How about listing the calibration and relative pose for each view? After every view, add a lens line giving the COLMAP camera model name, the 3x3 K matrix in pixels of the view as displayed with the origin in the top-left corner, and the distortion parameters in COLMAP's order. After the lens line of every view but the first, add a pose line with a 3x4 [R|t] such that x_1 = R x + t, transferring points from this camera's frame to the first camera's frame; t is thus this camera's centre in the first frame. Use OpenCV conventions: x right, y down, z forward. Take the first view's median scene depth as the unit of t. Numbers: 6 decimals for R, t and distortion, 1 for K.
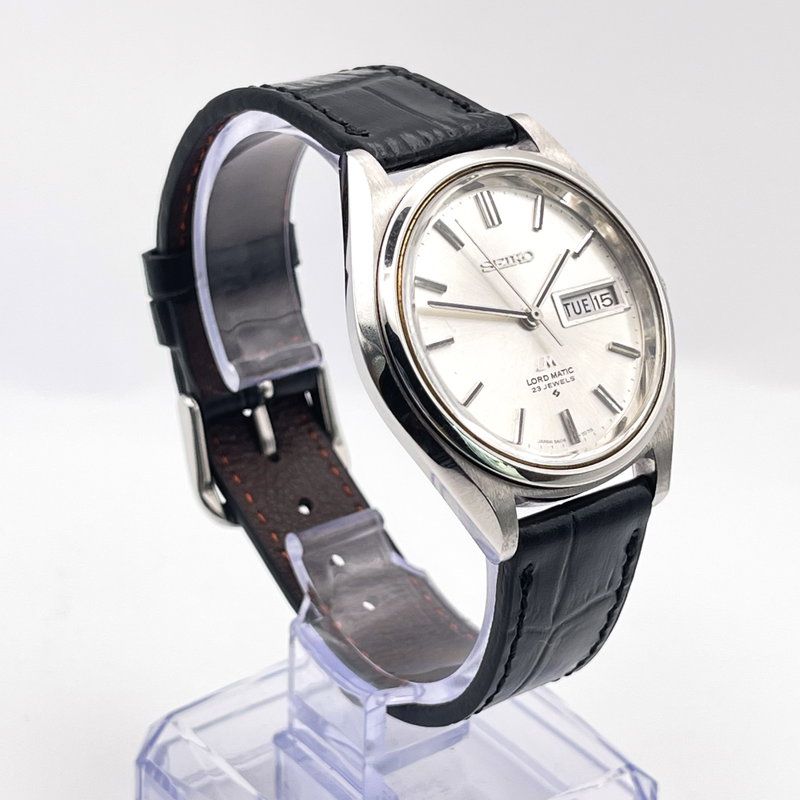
lens RADIAL K [[2330.9, 0, 400.0], [0, 2330.9, 400.0], [0, 0, 1]] dist [-0.032046, -0.687236]
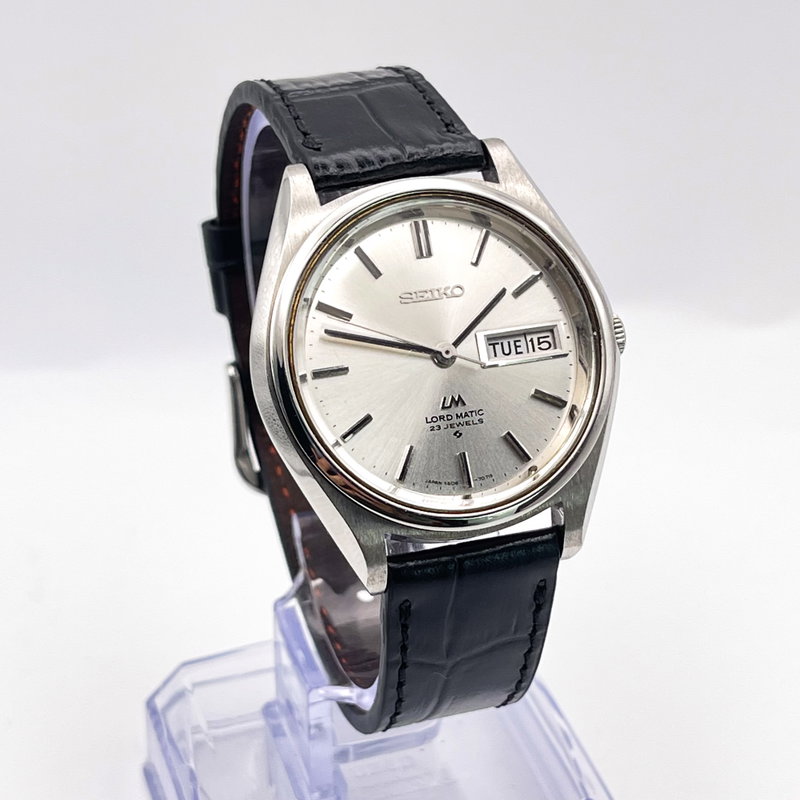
lens RADIAL K [[2330.9, 0, 400.0], [0, 2330.9, 400.0], [0, 0, 1]] dist [-0.032046, -0.687236]
pose [[0.949881, 0.143838, -0.277555, 0.307761], [-0.124439, 0.988460, 0.086382, -0.096950], [0.286777, -0.047514, 0.956818, 0.048771]]
